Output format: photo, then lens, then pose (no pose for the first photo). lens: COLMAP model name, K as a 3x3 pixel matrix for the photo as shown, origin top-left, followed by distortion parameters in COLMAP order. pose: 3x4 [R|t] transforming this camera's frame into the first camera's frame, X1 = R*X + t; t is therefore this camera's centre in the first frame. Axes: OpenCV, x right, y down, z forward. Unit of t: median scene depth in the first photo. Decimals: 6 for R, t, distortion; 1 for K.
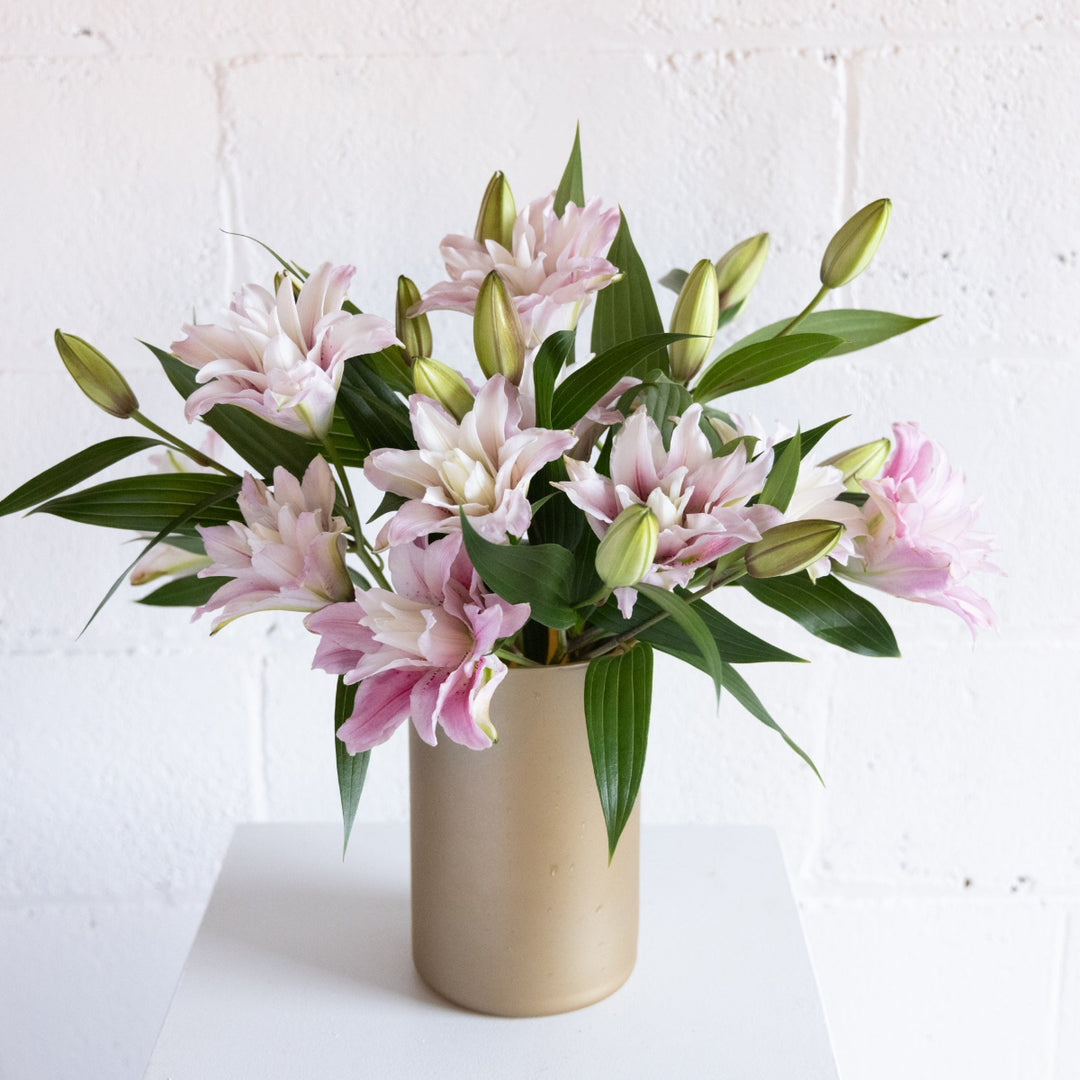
lens RADIAL K [[2012.7, 0, 540.0], [0, 2012.7, 540.0], [0, 0, 1]] dist [0.014943, -0.035574]
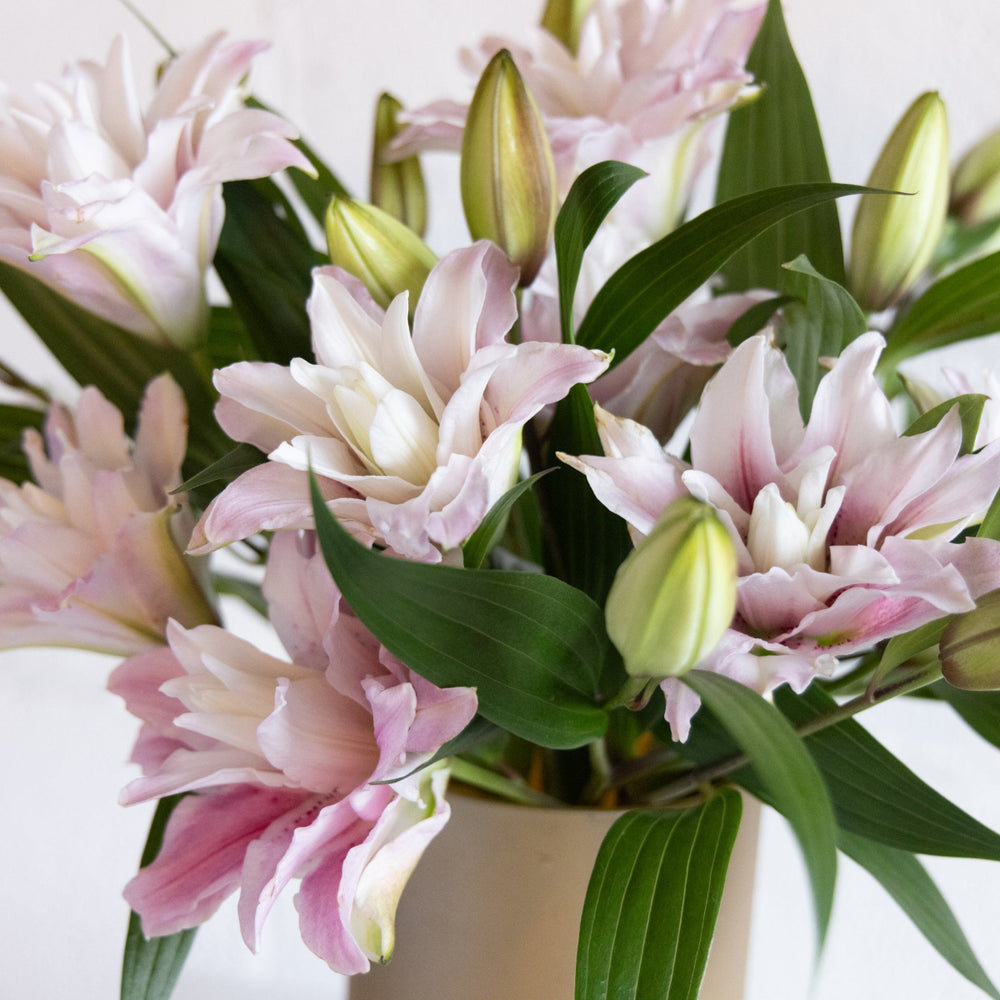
lens RADIAL K [[1863.6, 0, 500.0], [0, 1863.6, 500.0], [0, 0, 1]] dist [0.014943, -0.035574]
pose [[0.978035, 0.093978, -0.186054, 0.078360], [-0.105877, 0.992854, -0.055062, 0.010061], [0.179549, 0.073551, 0.980996, 0.535615]]
